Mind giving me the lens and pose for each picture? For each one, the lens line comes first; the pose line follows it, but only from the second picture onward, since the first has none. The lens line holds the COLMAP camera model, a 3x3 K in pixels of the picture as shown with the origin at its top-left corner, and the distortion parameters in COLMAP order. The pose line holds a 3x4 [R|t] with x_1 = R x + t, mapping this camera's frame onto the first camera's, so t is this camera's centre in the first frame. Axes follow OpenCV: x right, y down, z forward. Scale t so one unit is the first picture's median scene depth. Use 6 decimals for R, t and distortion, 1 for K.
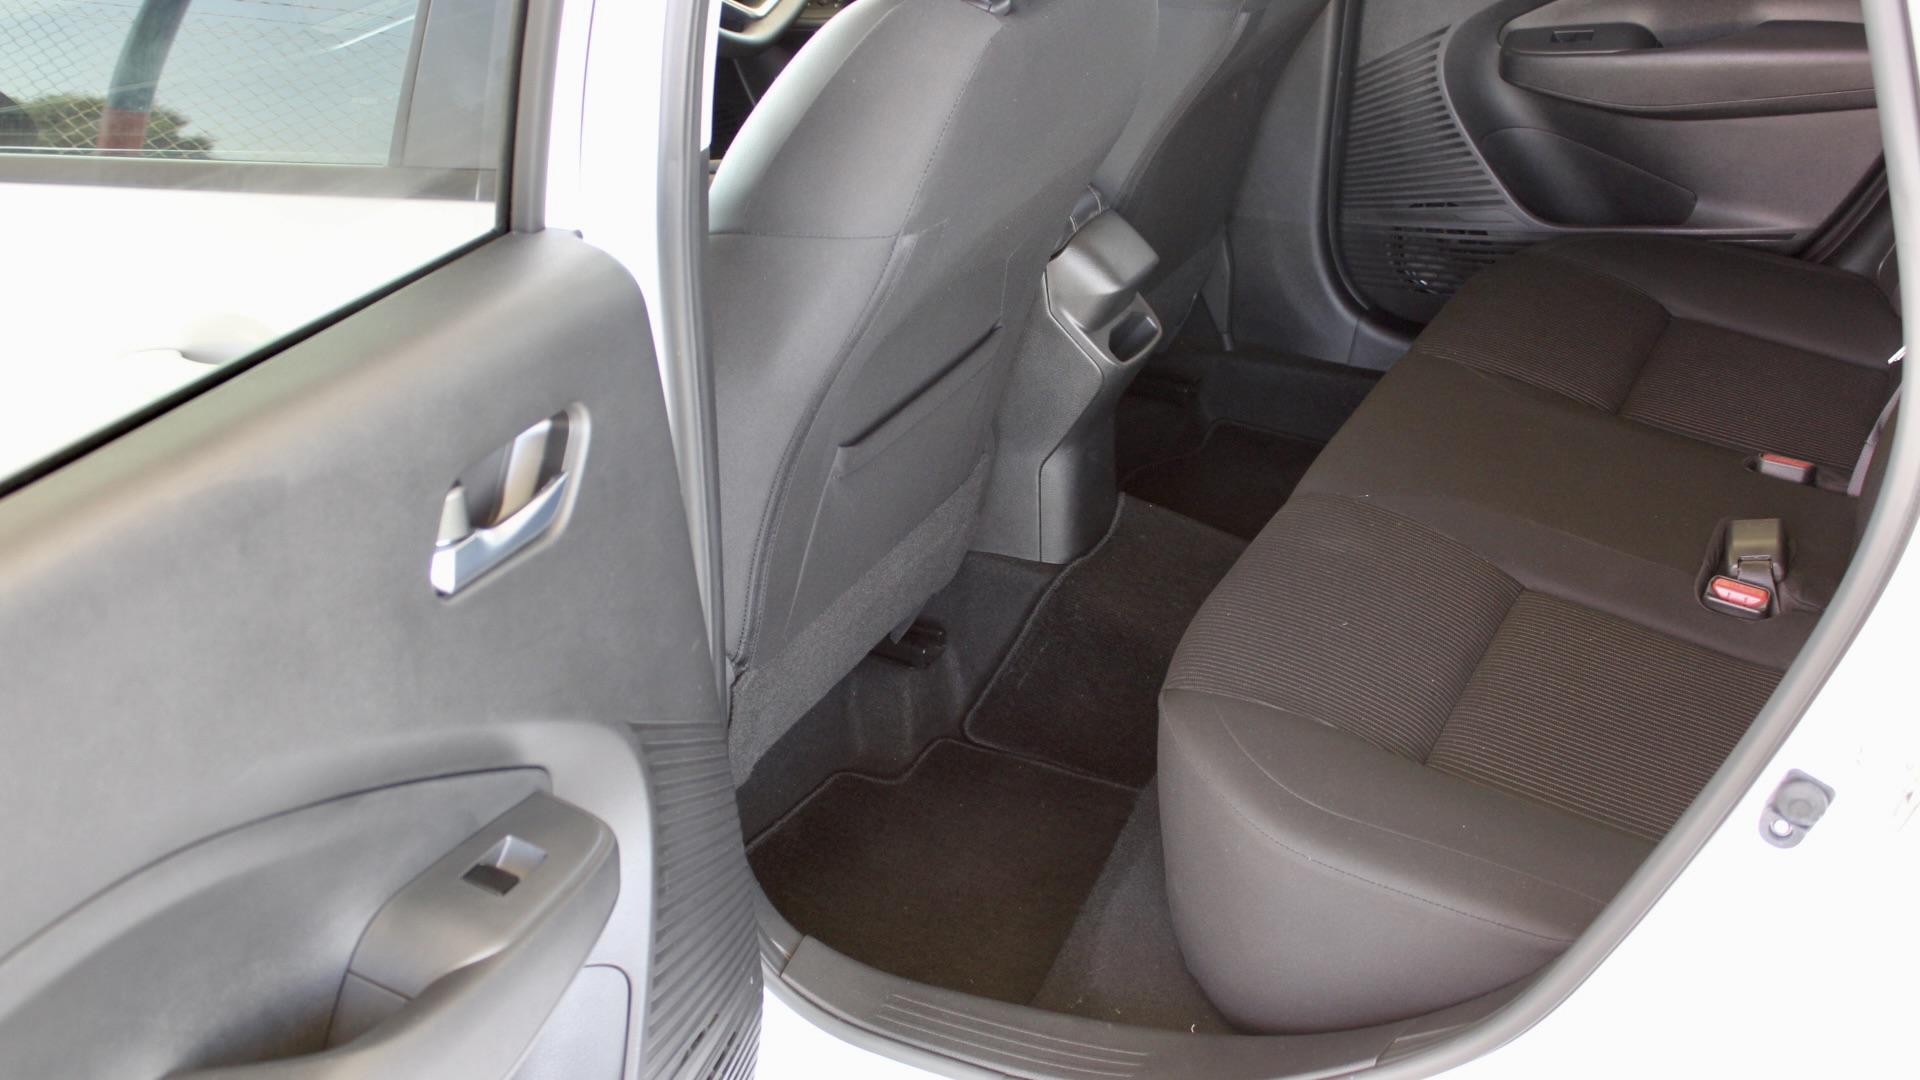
lens RADIAL K [[2120.7, 0, 960.0], [0, 2120.7, 540.0], [0, 0, 1]] dist [-0.118469, 0.182631]
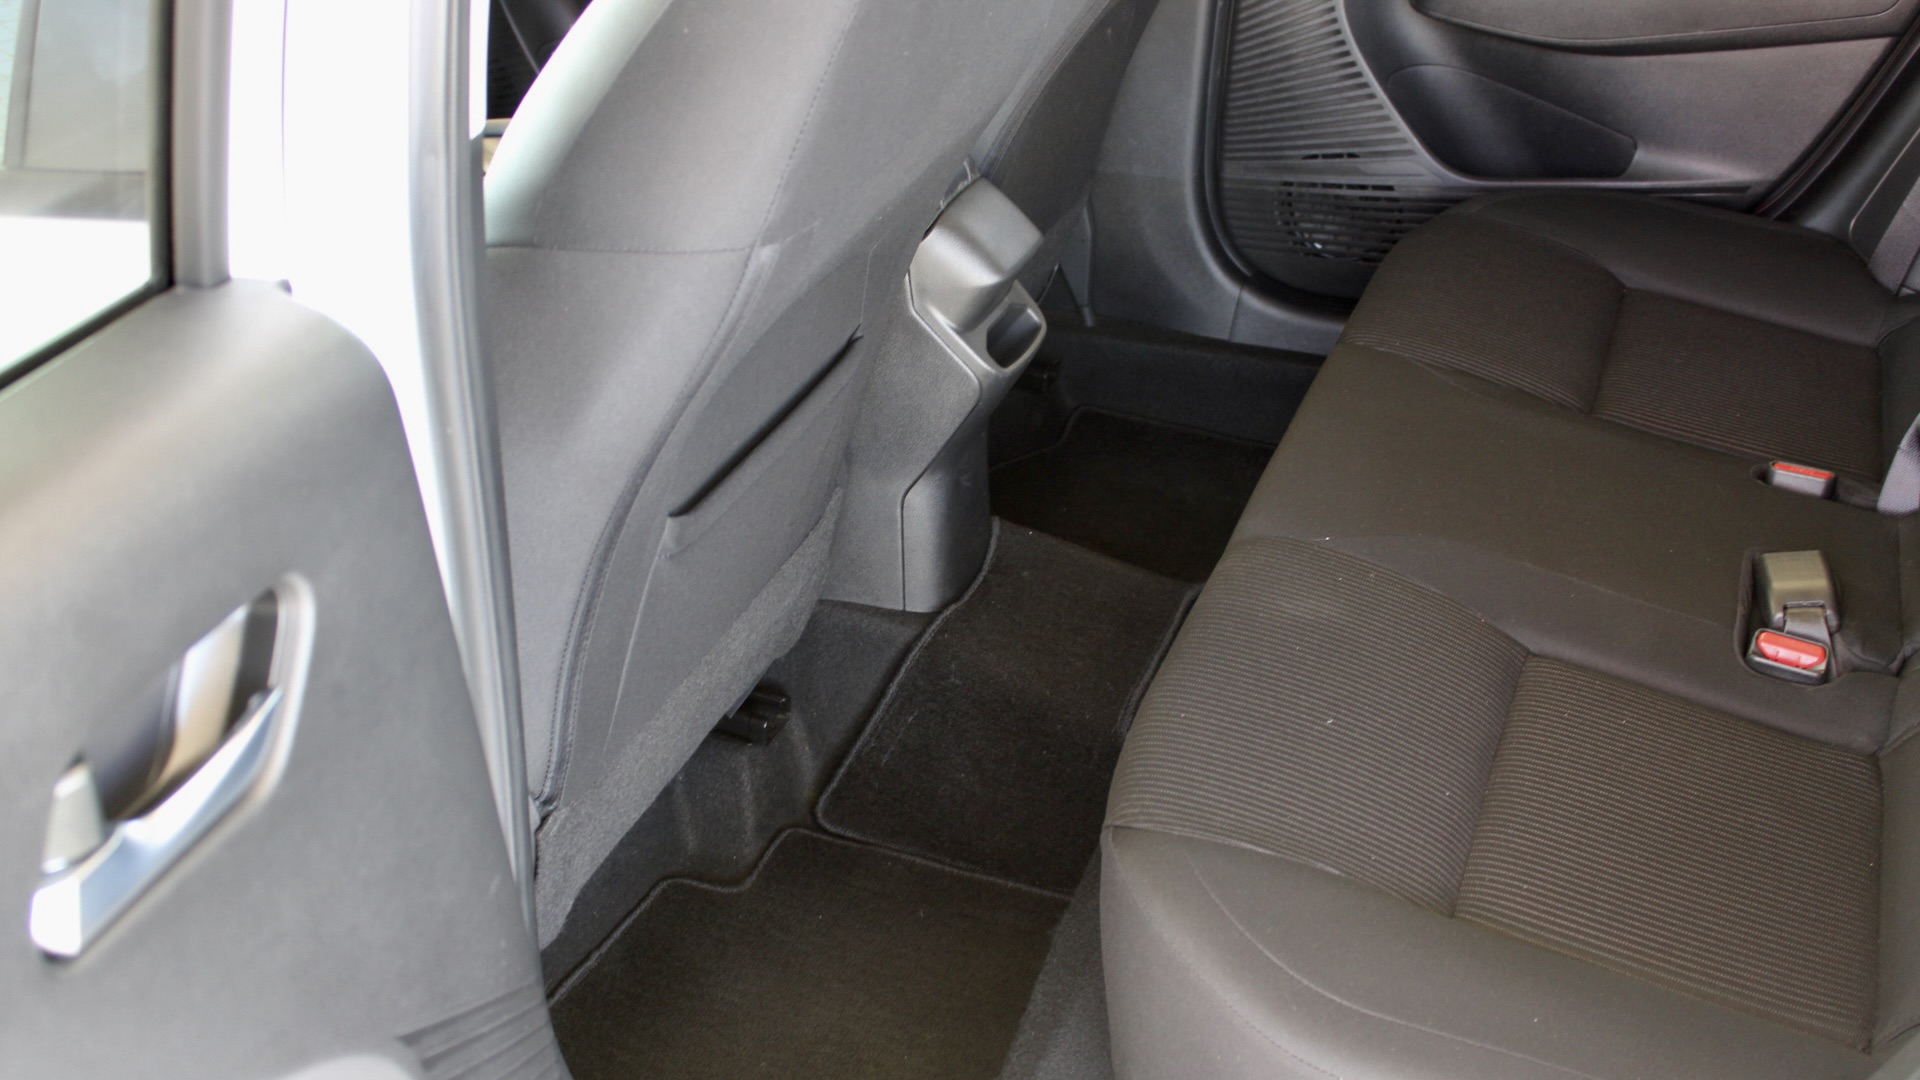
lens RADIAL K [[2120.7, 0, 960.0], [0, 2120.7, 540.0], [0, 0, 1]] dist [-0.118469, 0.182631]
pose [[0.993913, -0.034179, 0.104731, -0.026441], [0.030563, 0.998886, 0.035946, -0.047517], [-0.105843, -0.032527, 0.993851, 0.193245]]
